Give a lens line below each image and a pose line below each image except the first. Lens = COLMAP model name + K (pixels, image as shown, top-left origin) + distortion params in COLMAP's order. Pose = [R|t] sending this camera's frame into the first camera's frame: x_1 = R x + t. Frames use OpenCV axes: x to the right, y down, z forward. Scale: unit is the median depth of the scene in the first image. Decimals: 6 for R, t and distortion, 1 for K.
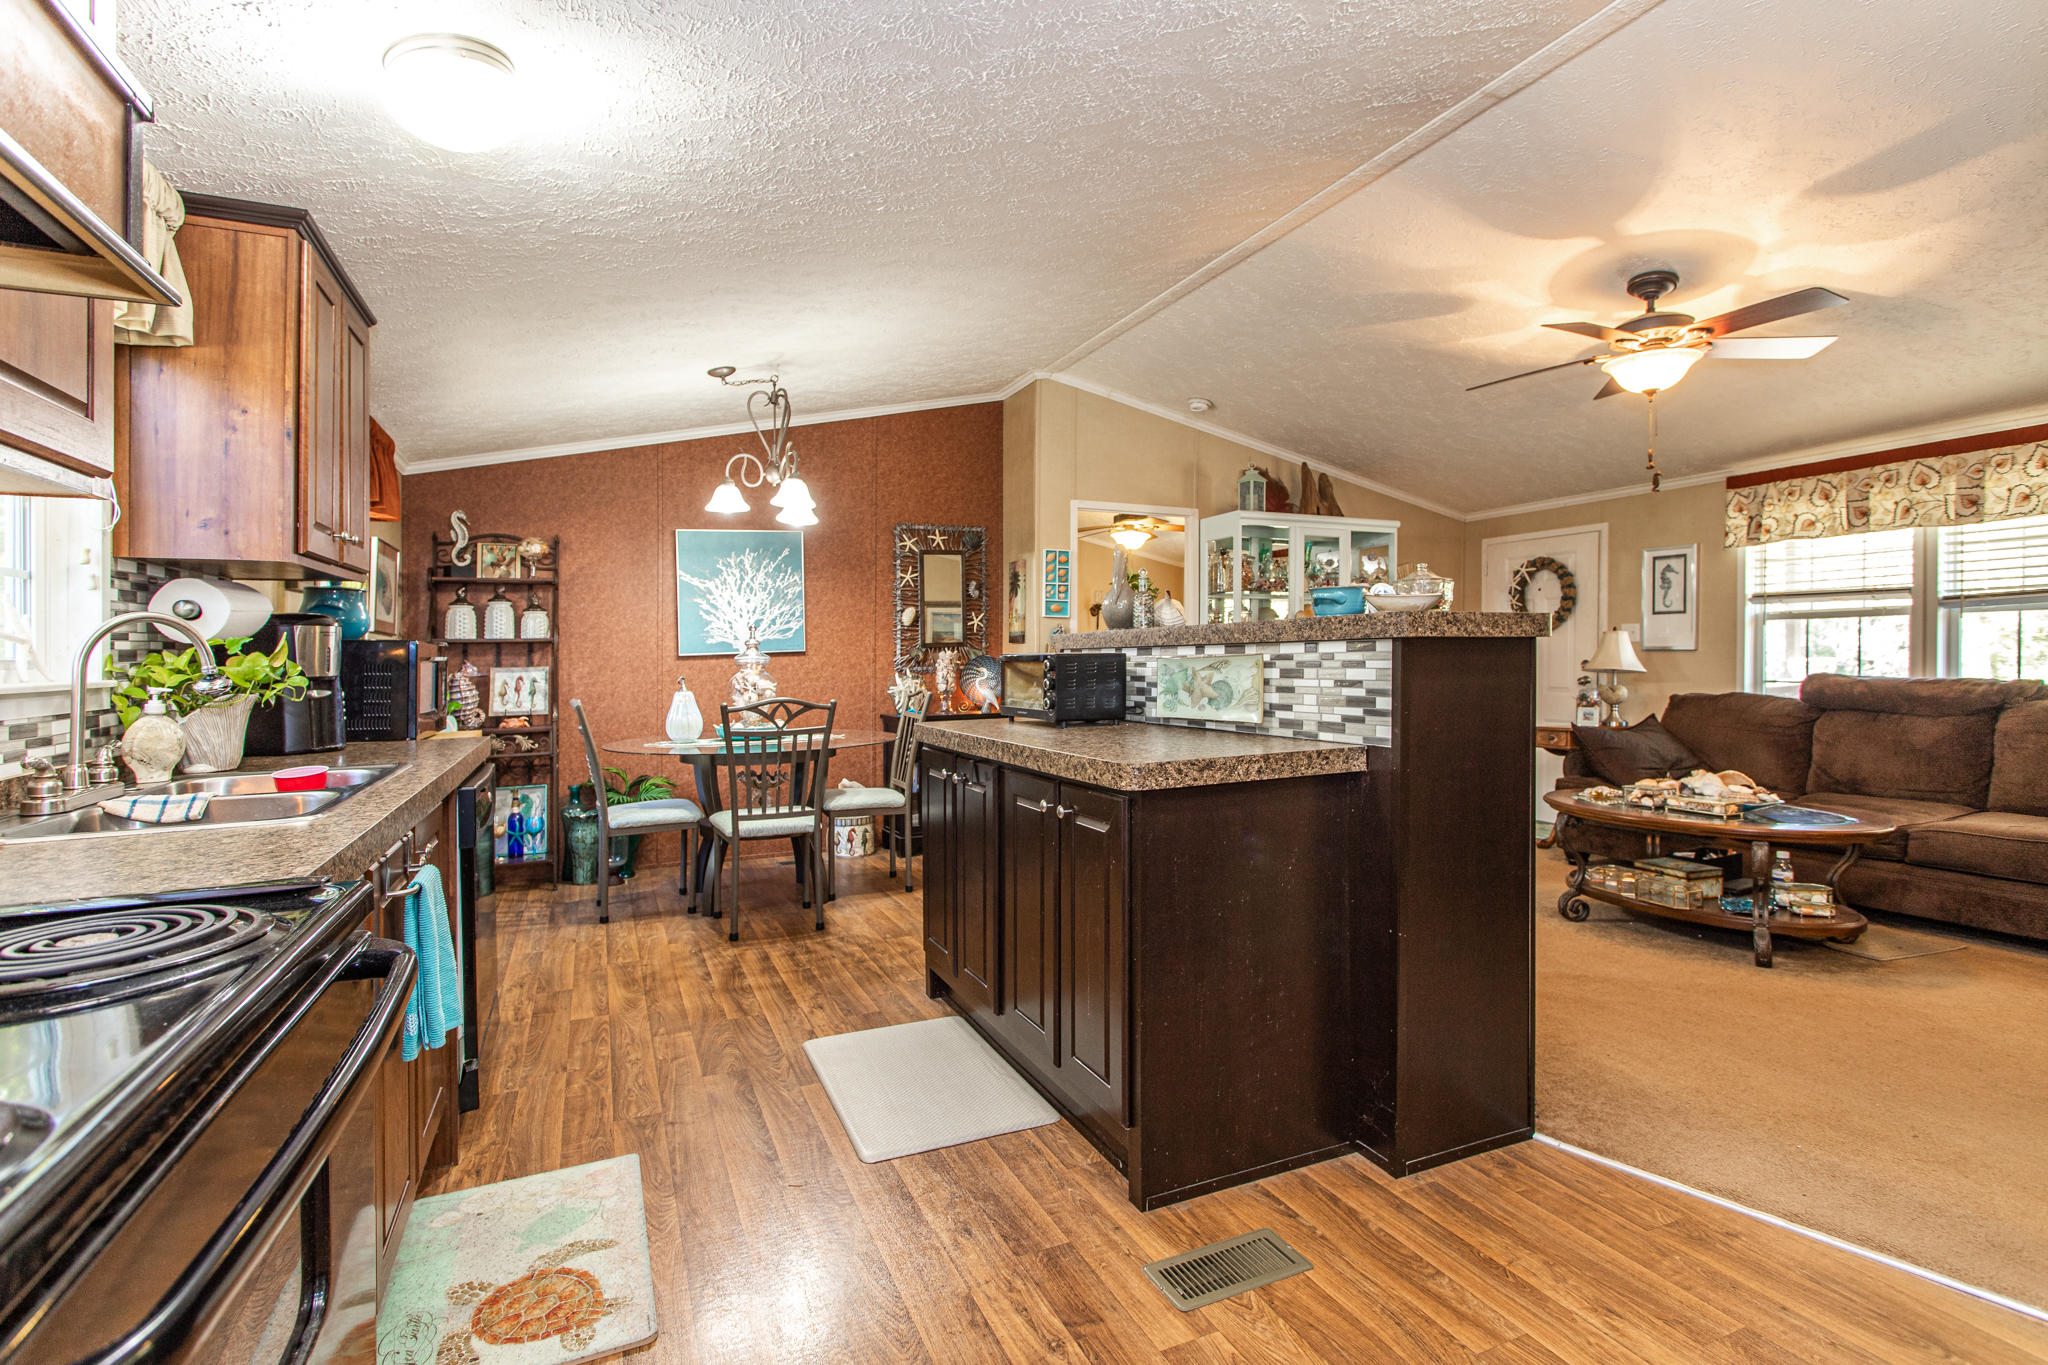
lens RADIAL K [[975.0, 0, 1016.6], [0, 975.0, 655.2], [0, 0, 1]] dist [0.001956, 0.000136]
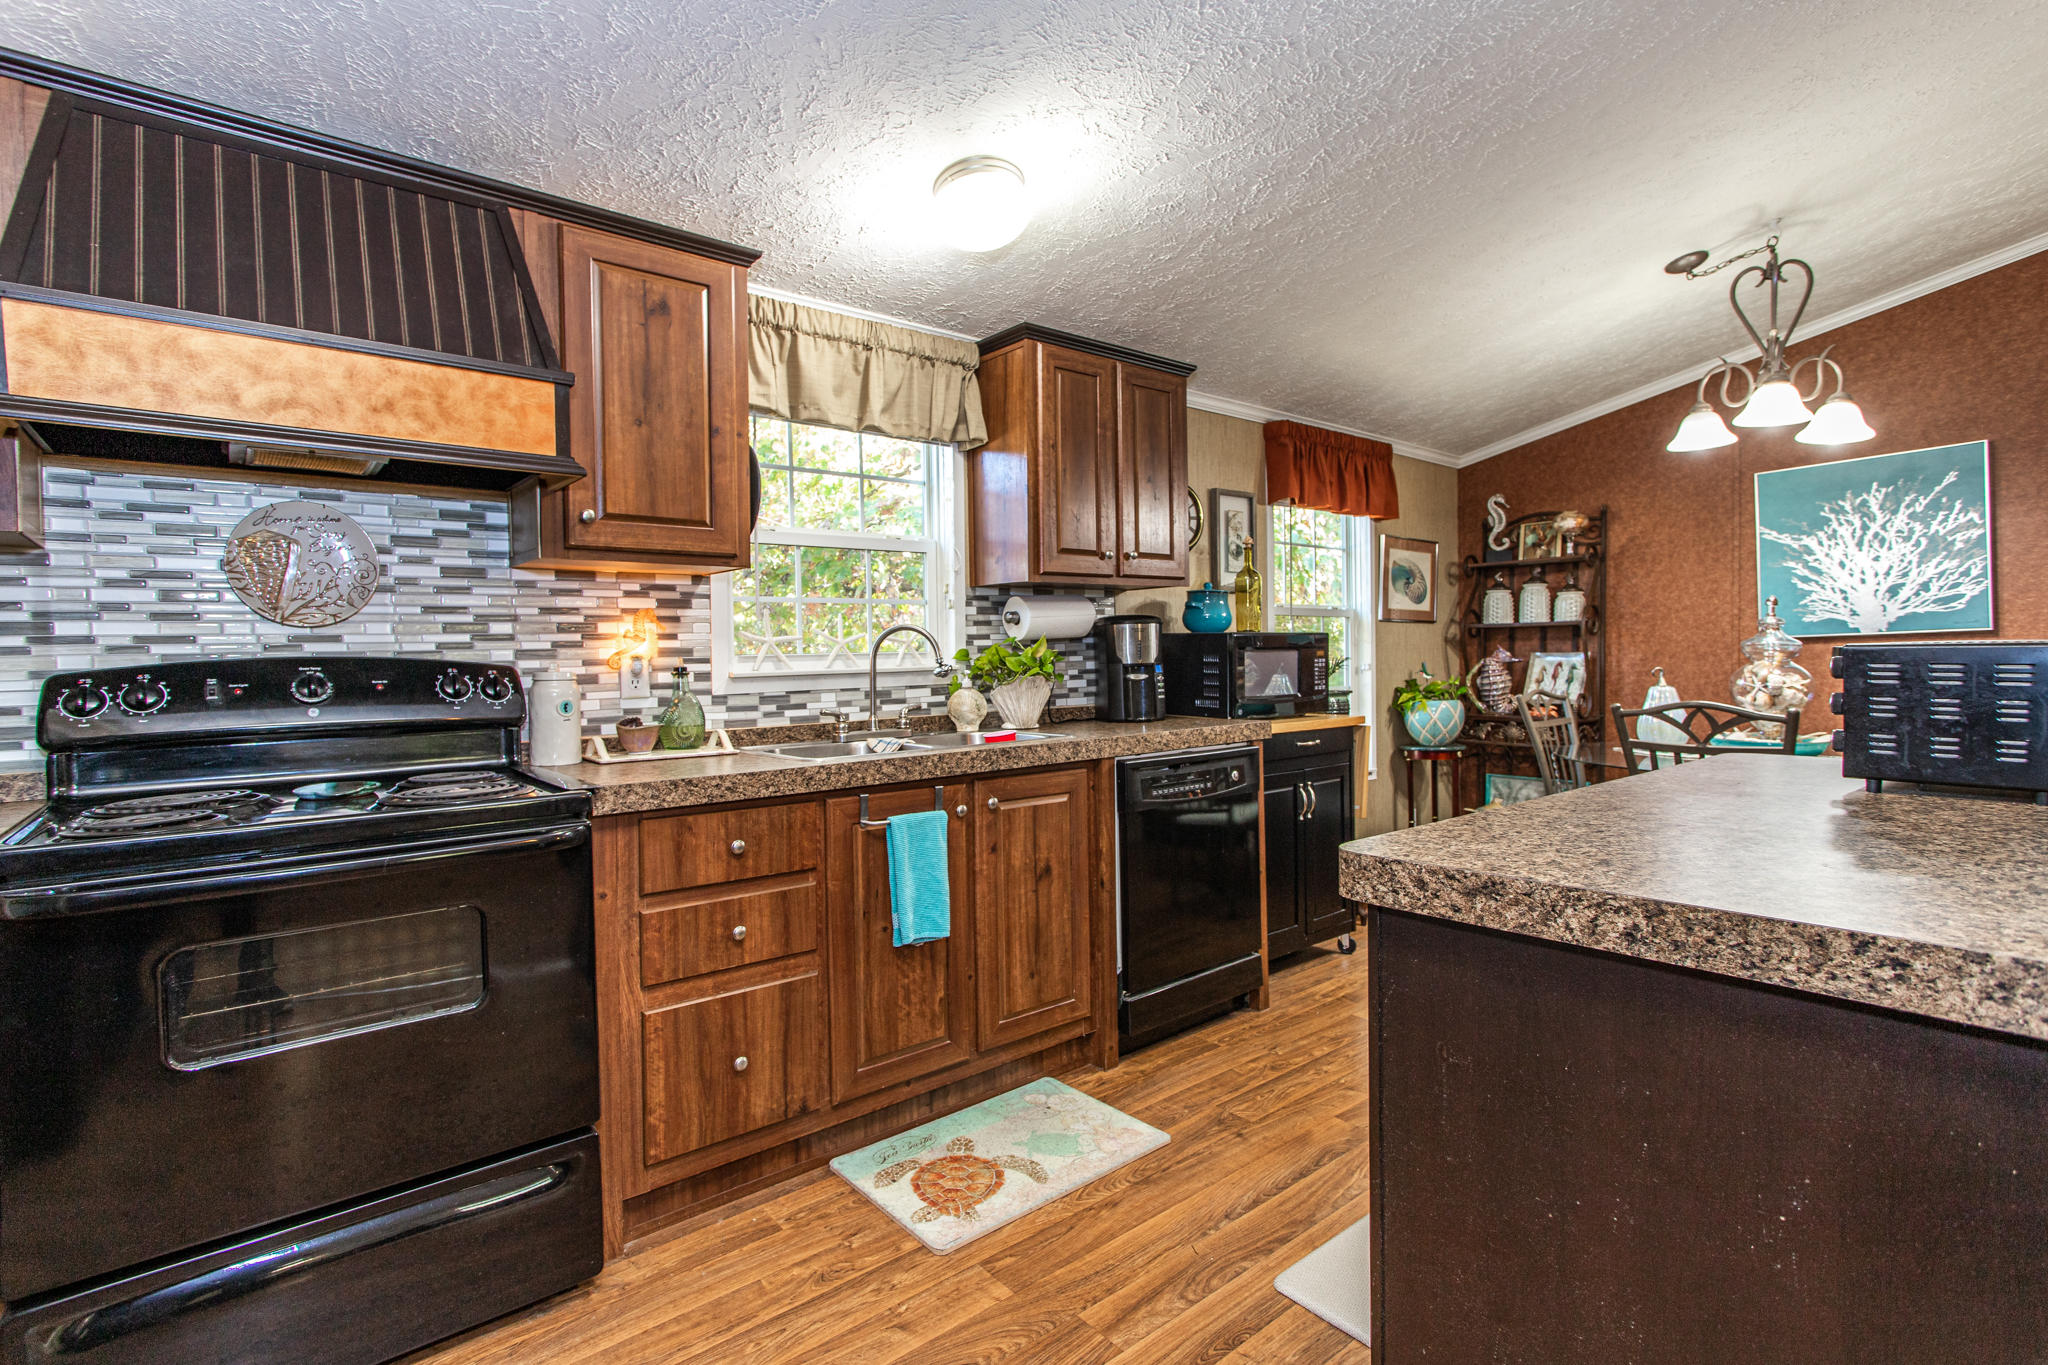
lens RADIAL K [[959.1, 0, 1021.5], [0, 959.1, 658.4], [0, 0, 1]] dist [-0.003126, 0.000362]
pose [[0.273469, 0.014303, -0.961775, 0.569285], [0.011658, 0.999767, 0.018182, -0.011712], [0.961810, -0.016184, 0.273238, 0.628877]]
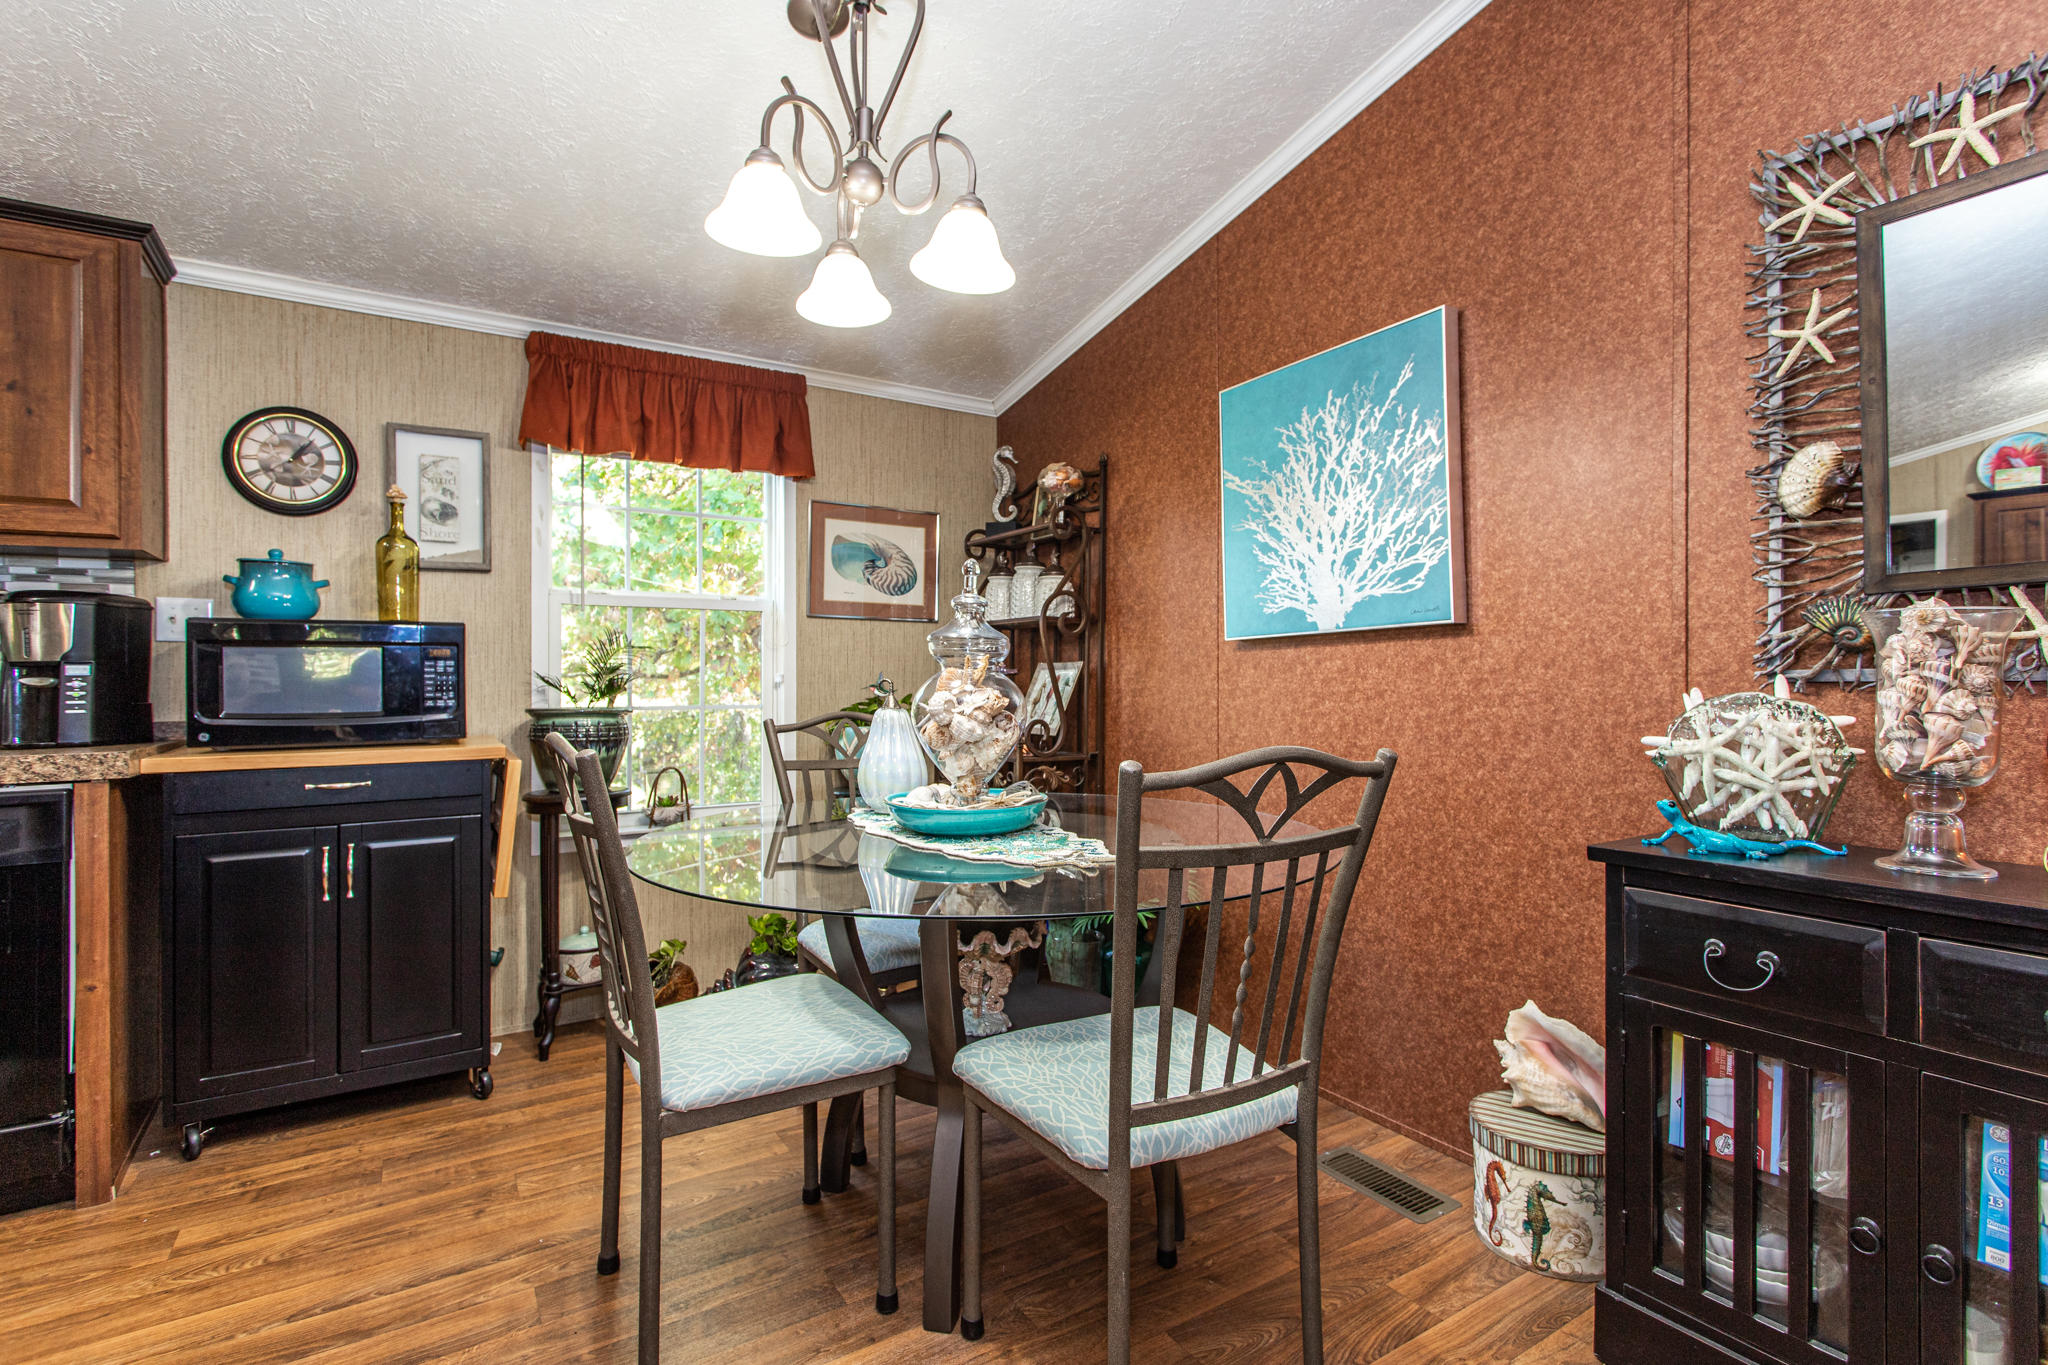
lens RADIAL K [[959.1, 0, 1021.5], [0, 959.1, 658.4], [0, 0, 1]] dist [-0.003126, 0.000362]
pose [[0.157965, -0.002125, -0.987442, 0.331591], [0.003268, 0.999993, -0.001629, 0.026697], [0.987439, -0.002969, 0.157971, 2.148455]]
